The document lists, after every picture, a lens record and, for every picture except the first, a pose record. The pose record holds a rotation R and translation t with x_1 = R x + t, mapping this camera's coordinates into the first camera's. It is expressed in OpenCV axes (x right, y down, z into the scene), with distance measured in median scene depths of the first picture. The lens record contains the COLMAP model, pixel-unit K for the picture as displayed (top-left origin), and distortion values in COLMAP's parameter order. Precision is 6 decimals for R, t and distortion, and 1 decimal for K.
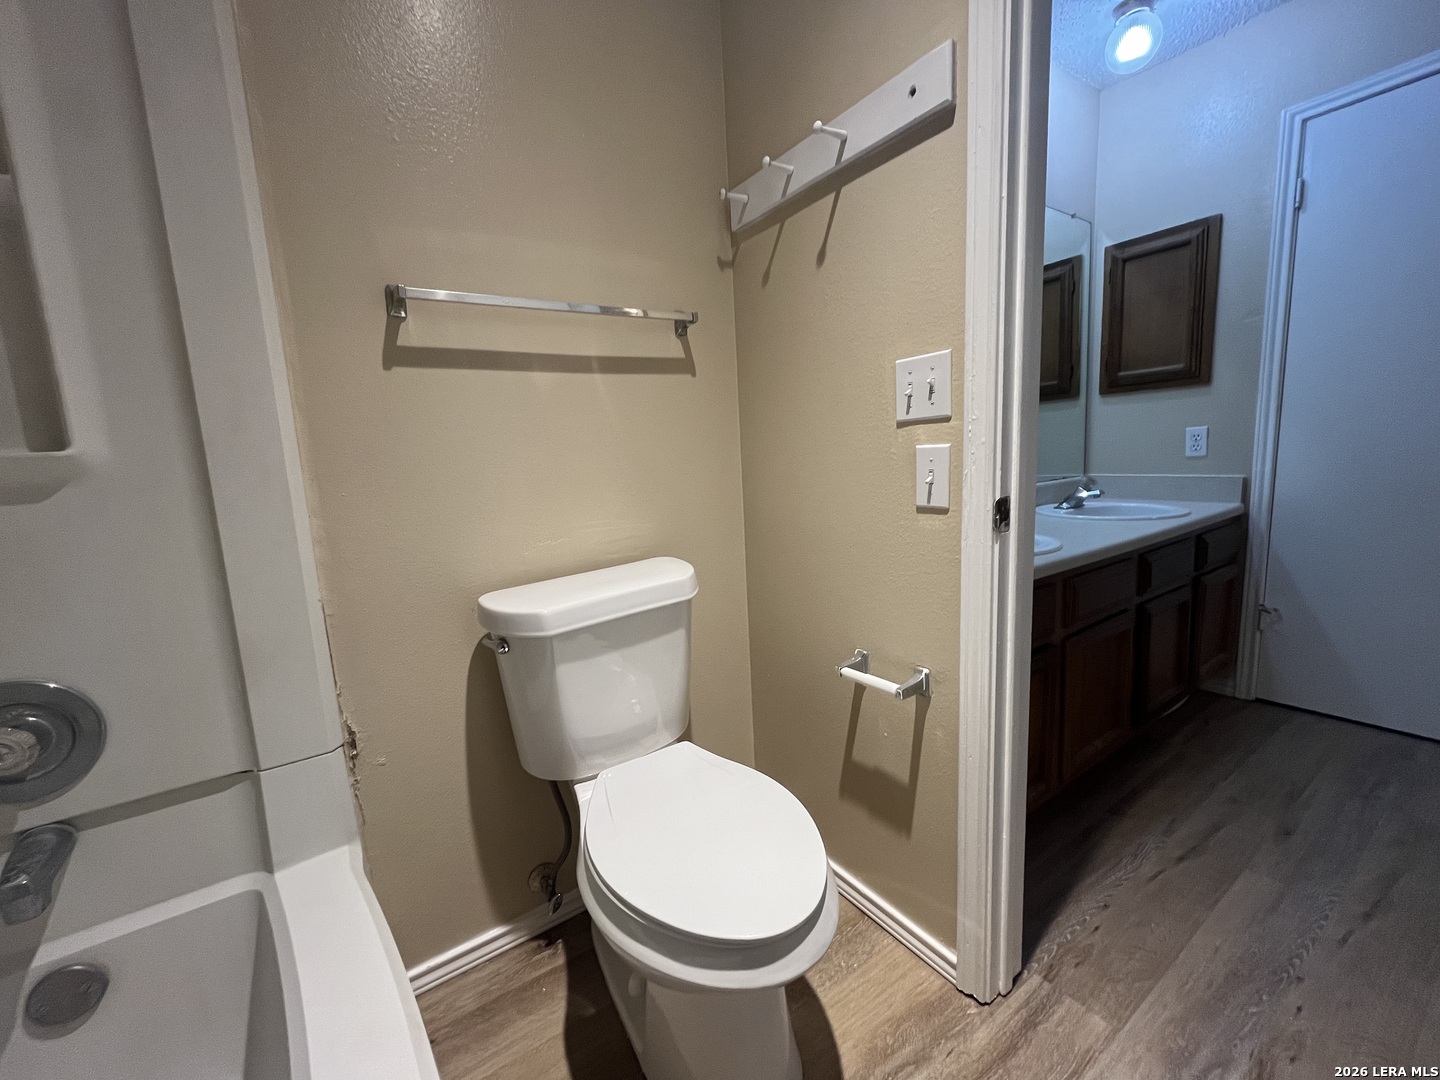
lens RADIAL K [[579.7, 0, 720.0], [0, 579.7, 540.0], [0, 0, 1]] dist [-0.001771, -0.000039]
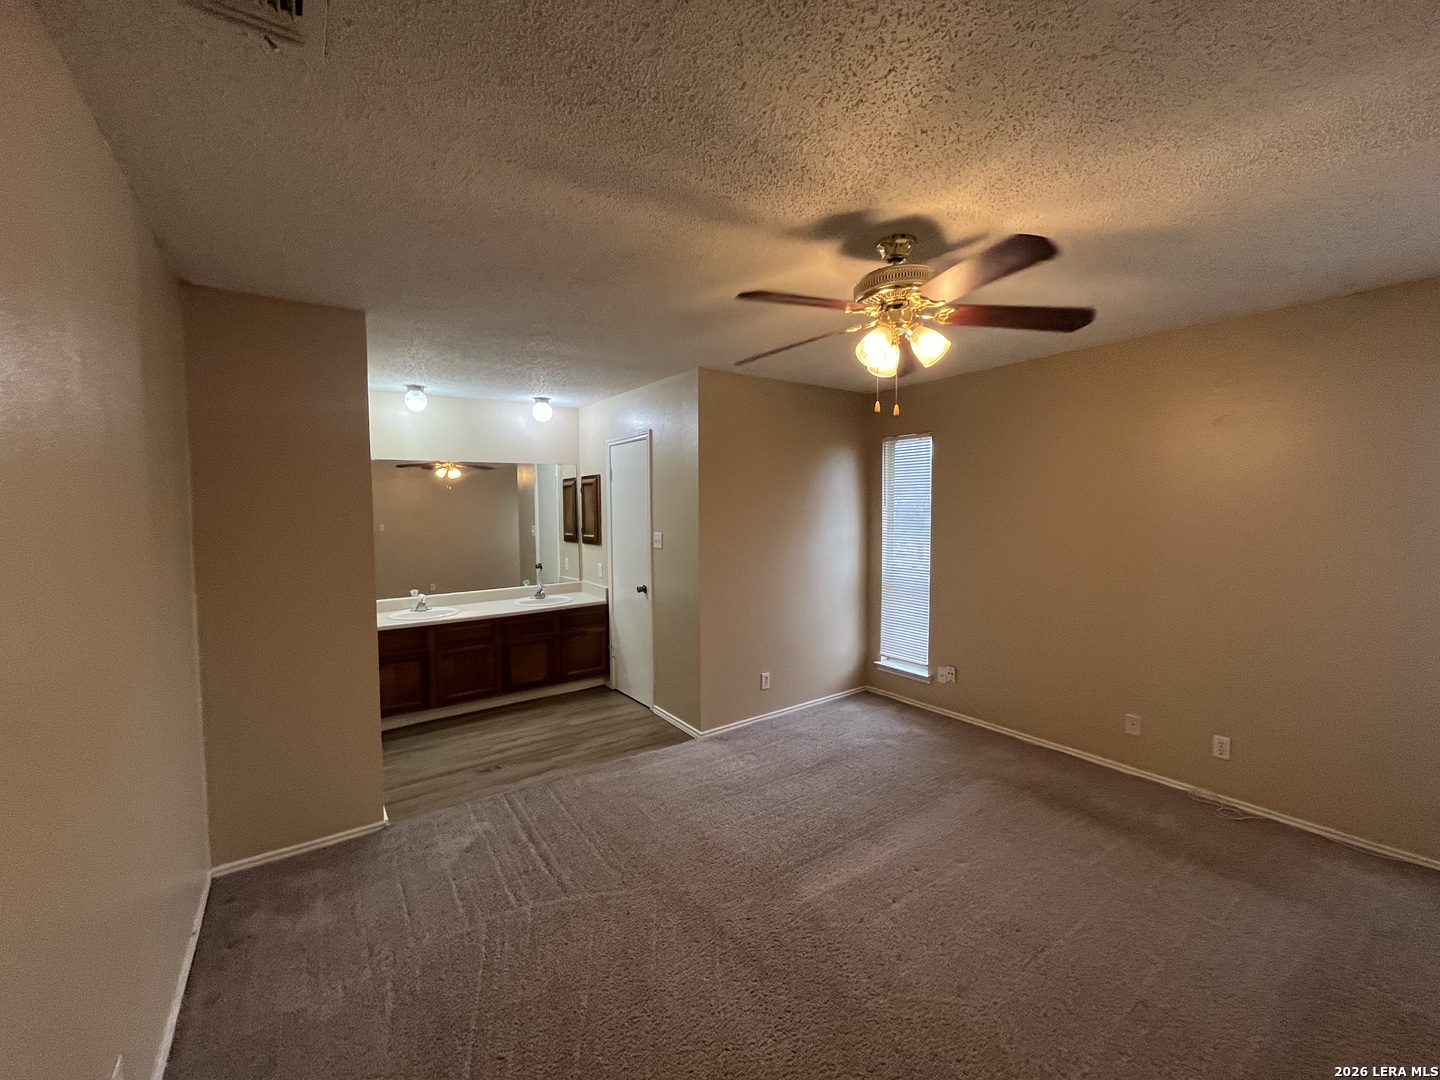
lens RADIAL K [[579.7, 0, 720.0], [0, 579.7, 540.0], [0, 0, 1]] dist [-0.001771, -0.000039]
pose [[0.998538, 0.046187, 0.028091, 1.246988], [-0.043482, 0.994966, -0.090286, -0.107723], [-0.032119, 0.088933, 0.995520, -1.261341]]
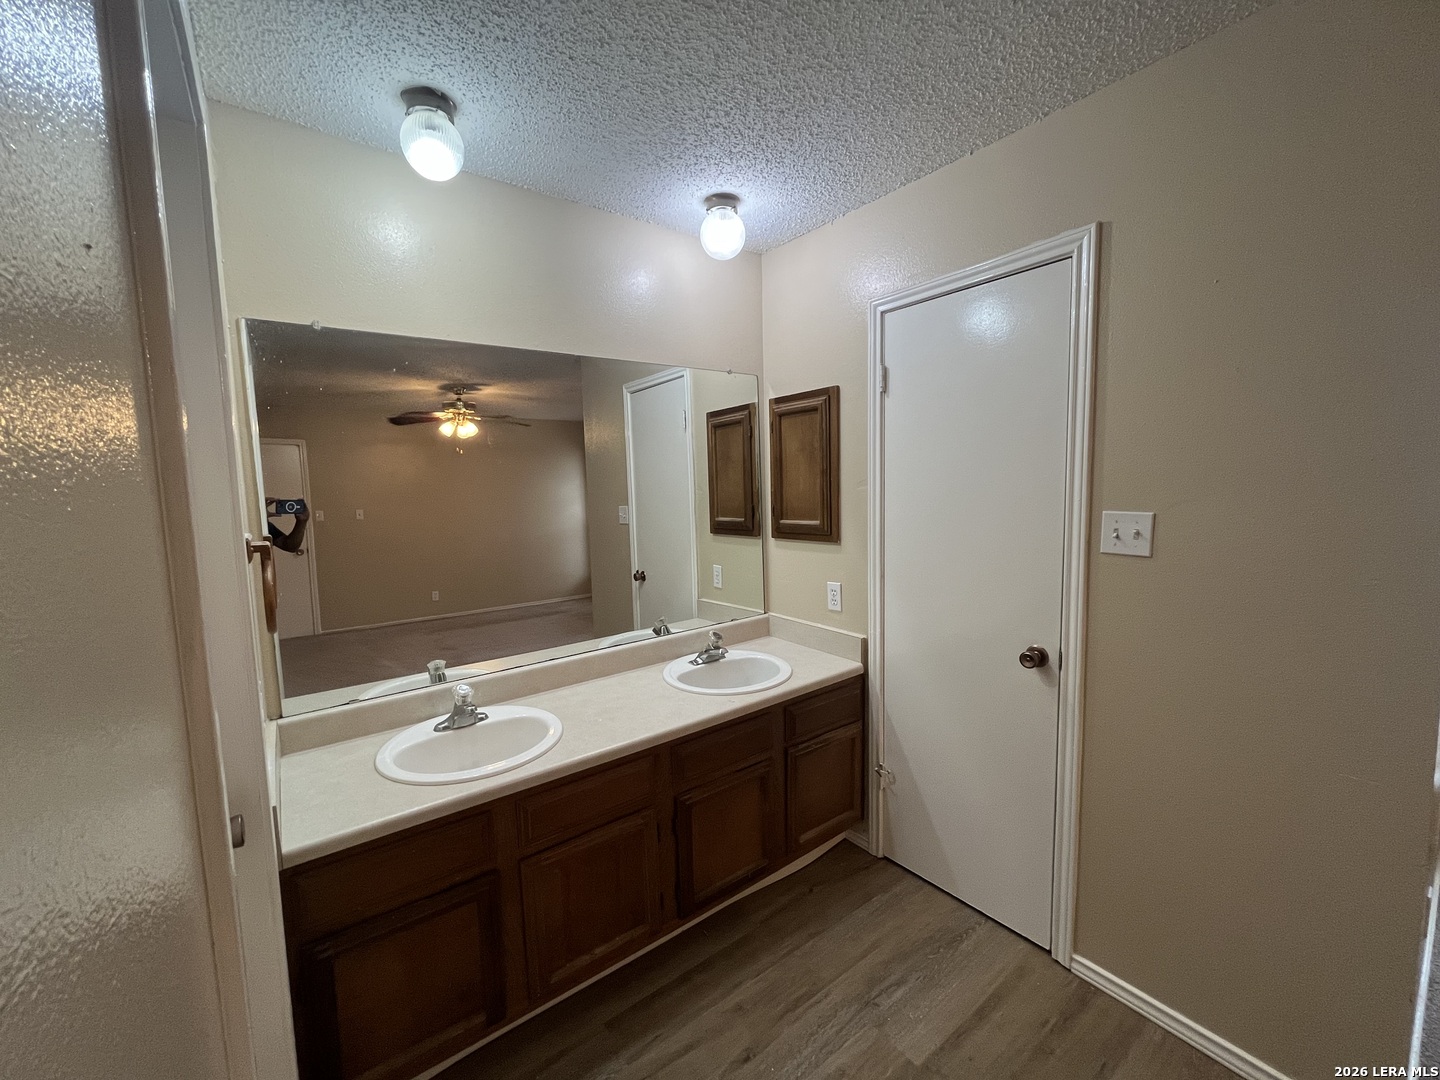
lens RADIAL K [[579.7, 0, 720.0], [0, 579.7, 540.0], [0, 0, 1]] dist [-0.001771, -0.000039]
pose [[0.998466, 0.022856, 0.050432, 0.583673], [-0.020075, 0.998286, -0.054978, -0.214844], [-0.051602, 0.053882, 0.997213, -0.017267]]
